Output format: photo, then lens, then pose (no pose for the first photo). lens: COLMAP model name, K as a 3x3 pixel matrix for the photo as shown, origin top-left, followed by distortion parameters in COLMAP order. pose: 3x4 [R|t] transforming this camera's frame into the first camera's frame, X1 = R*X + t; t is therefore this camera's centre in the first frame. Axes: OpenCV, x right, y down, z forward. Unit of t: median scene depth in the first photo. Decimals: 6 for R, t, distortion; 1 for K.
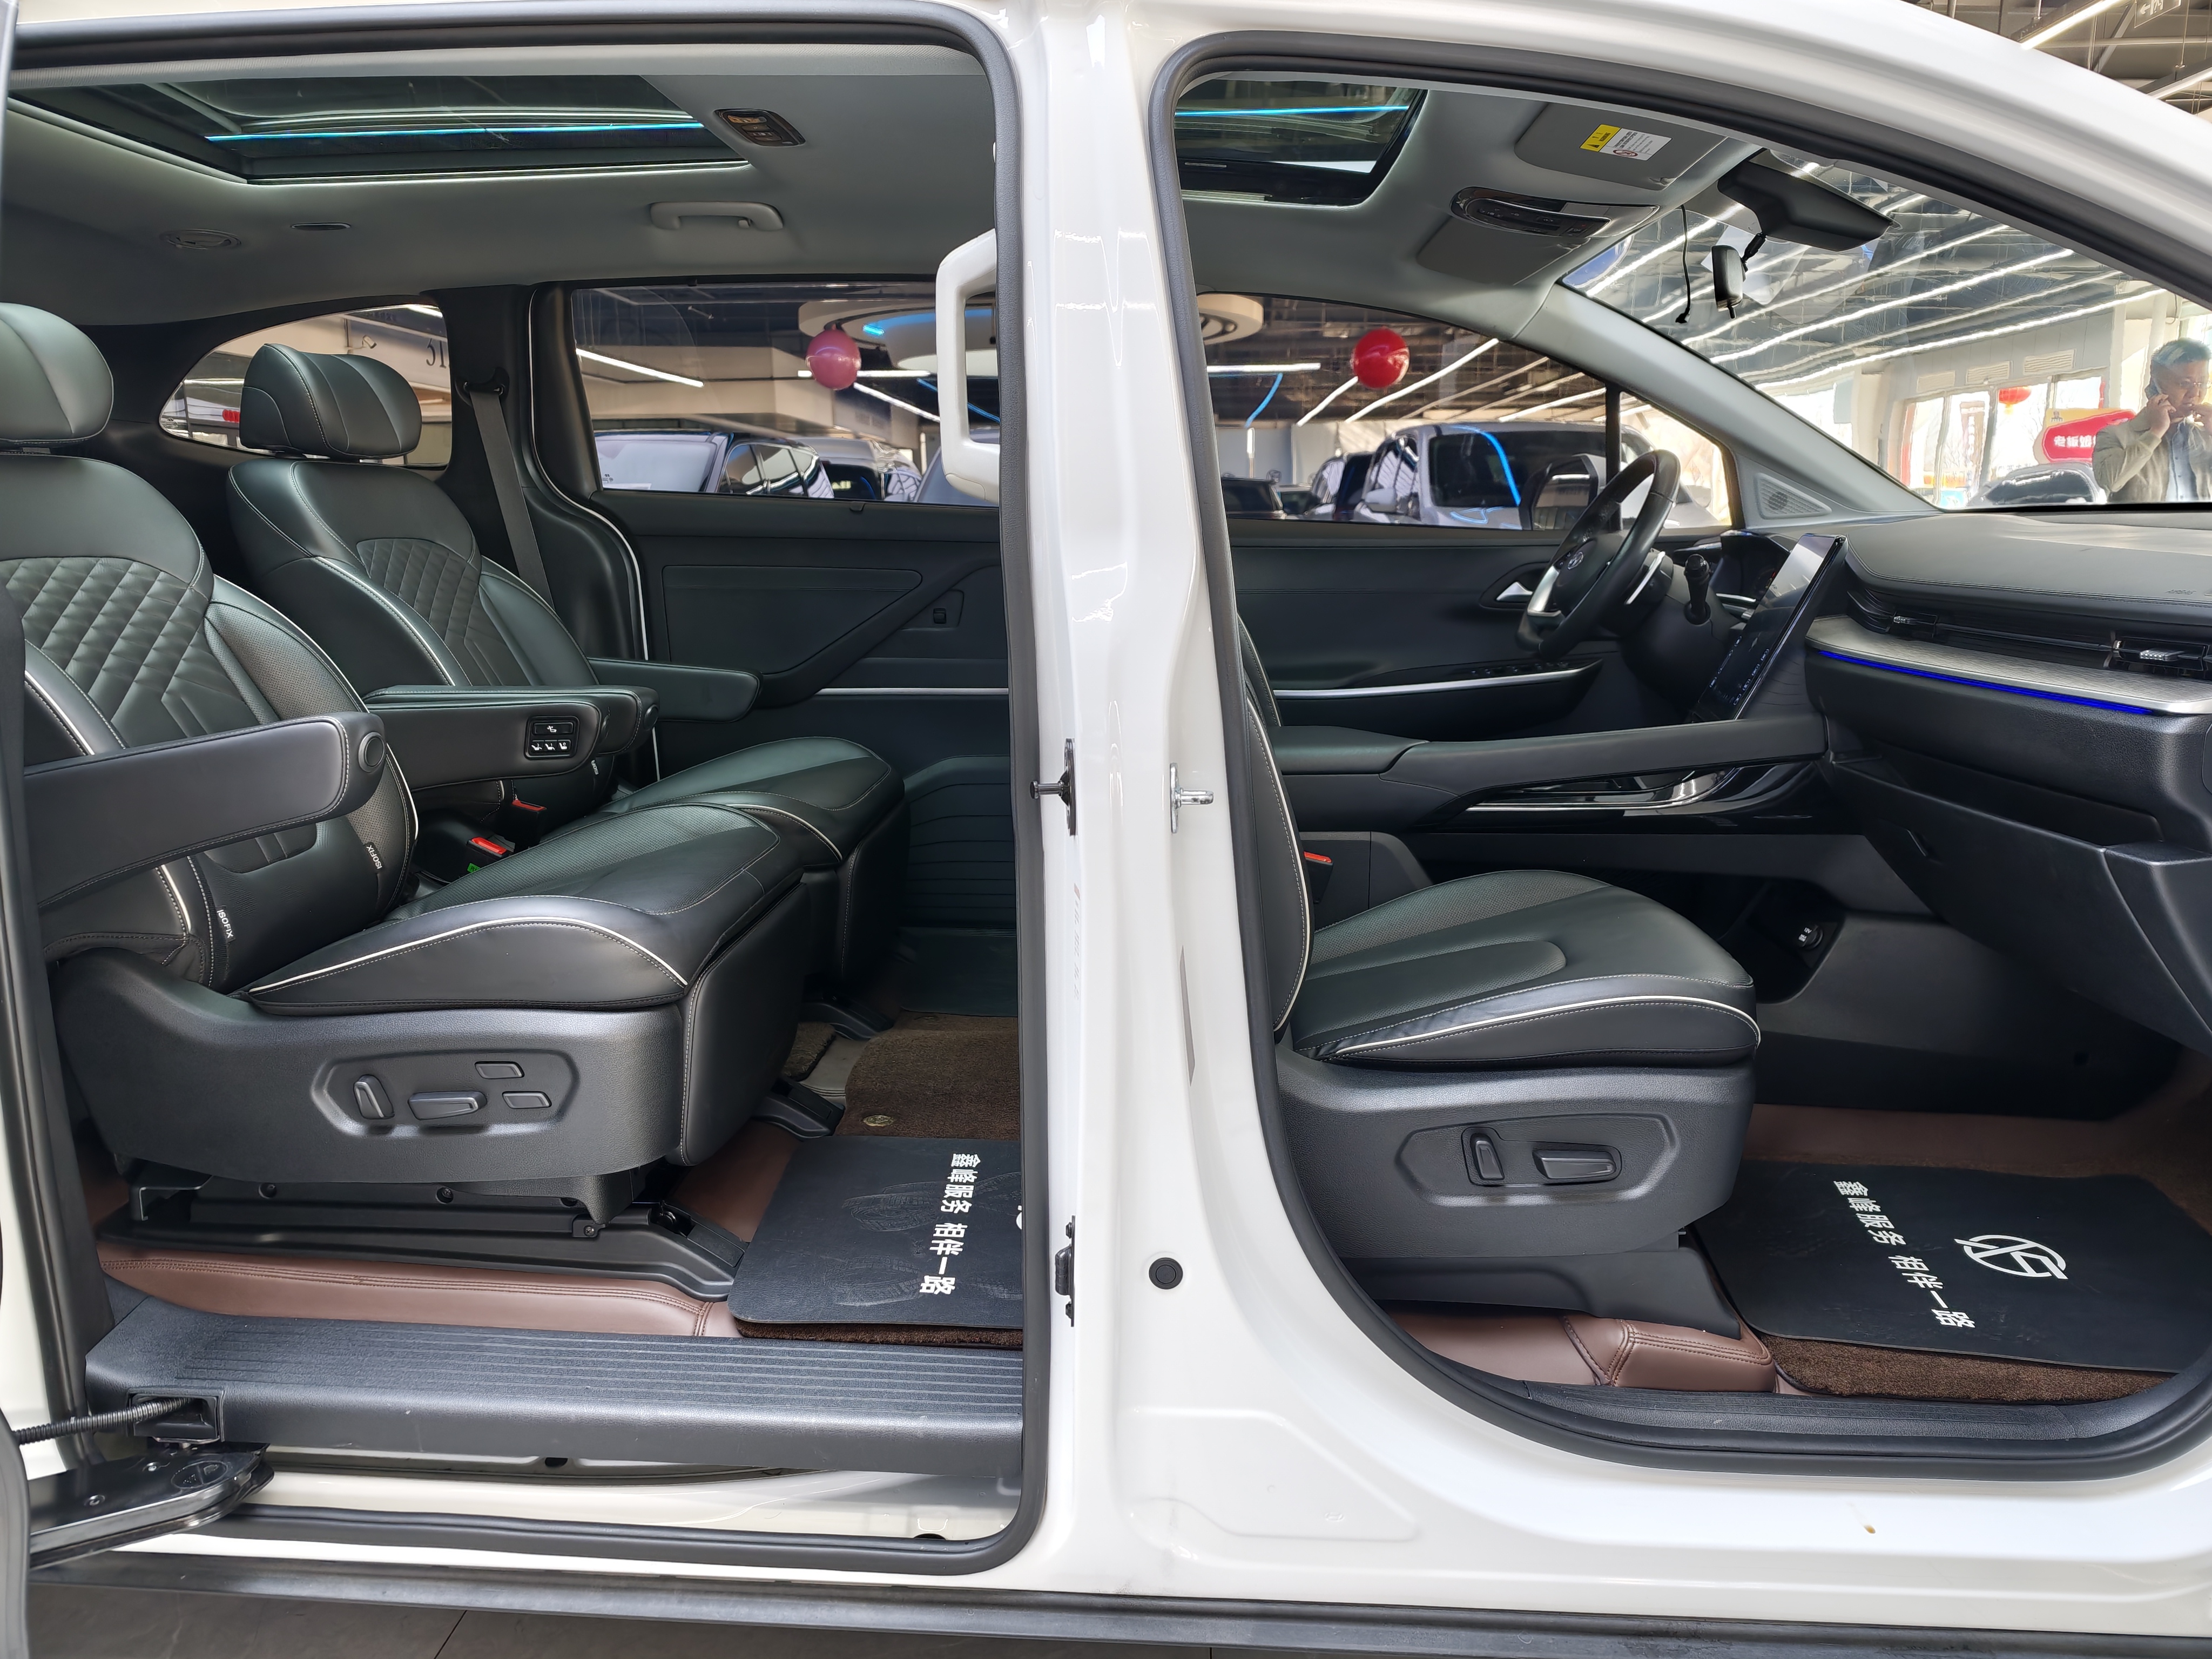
lens RADIAL K [[1481.8, 0, 1111.7], [0, 1481.8, 825.8], [0, 0, 1]] dist [0.024106, -0.019933]
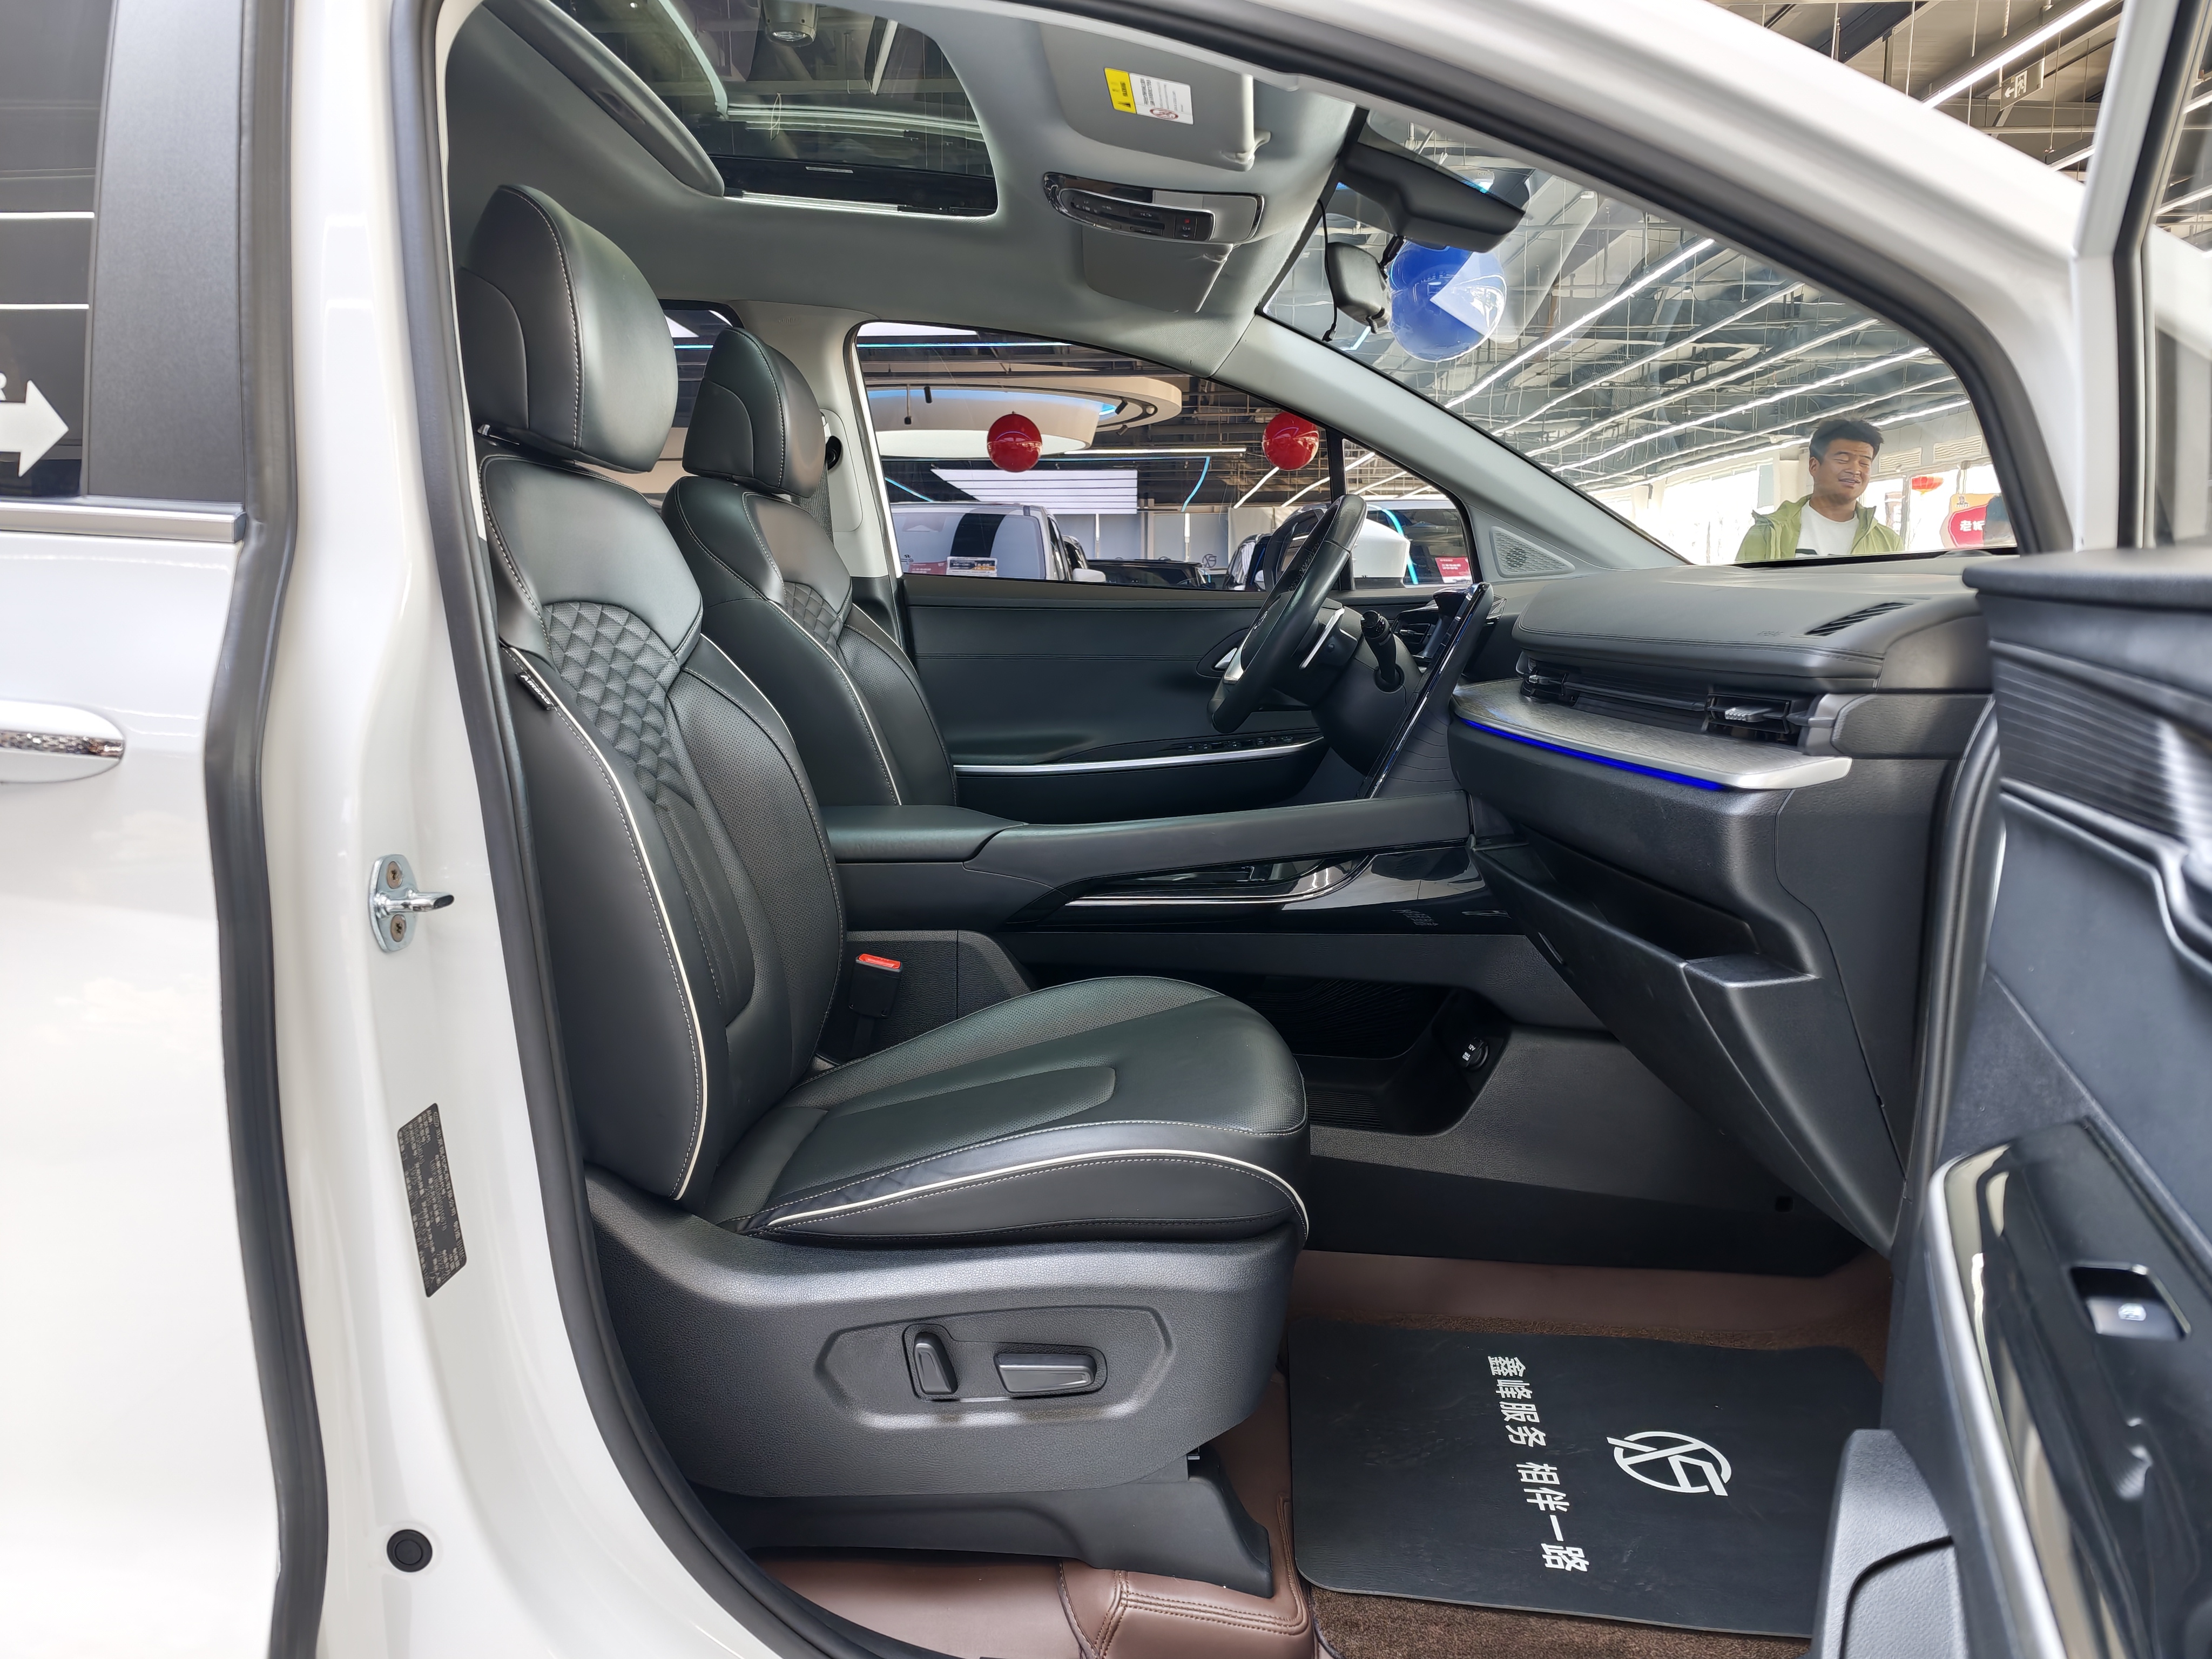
lens RADIAL K [[1481.8, 0, 1093.5], [0, 1481.8, 834.9], [0, 0, 1]] dist [0.024106, -0.019933]
pose [[0.999770, 0.000304, 0.021426, 0.270578], [0.000725, 0.998847, -0.048000, -0.011275], [-0.021416, 0.048005, 0.998618, 0.183357]]
